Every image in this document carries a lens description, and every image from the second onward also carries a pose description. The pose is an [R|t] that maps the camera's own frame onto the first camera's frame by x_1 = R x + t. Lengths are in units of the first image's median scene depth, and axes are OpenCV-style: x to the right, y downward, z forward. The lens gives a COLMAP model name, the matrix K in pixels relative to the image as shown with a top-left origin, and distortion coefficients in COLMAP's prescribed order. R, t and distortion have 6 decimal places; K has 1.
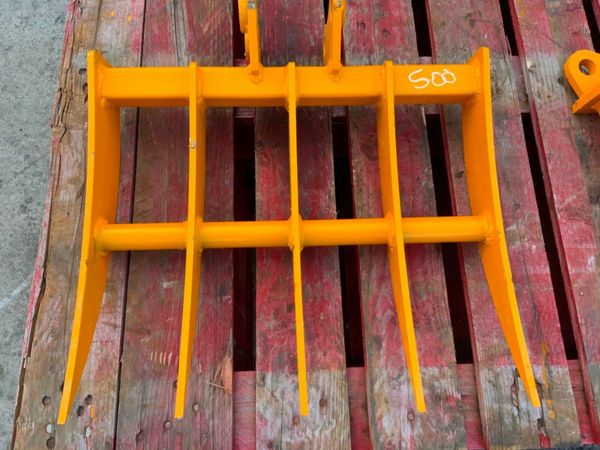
lens RADIAL K [[495.3, 0, 300.0], [0, 495.3, 225.0], [0, 0, 1]] dist [0.078431, -0.160509]
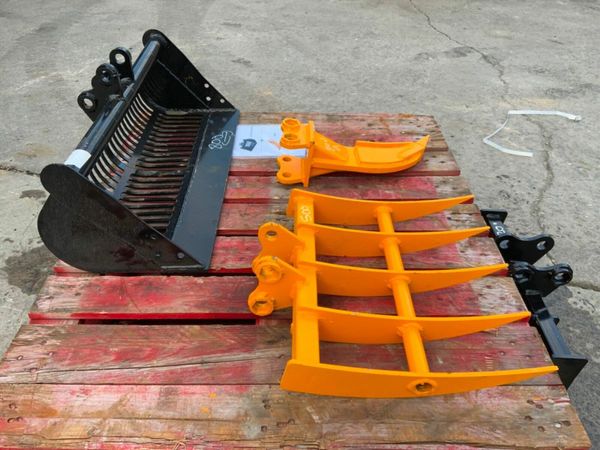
lens RADIAL K [[495.3, 0, 300.0], [0, 495.3, 225.0], [0, 0, 1]] dist [0.078431, -0.160509]
pose [[0.032505, -0.633183, 0.773319, -1.069359], [0.950353, 0.259154, 0.172245, -0.575000], [-0.309471, 0.729328, 0.610171, -0.042522]]
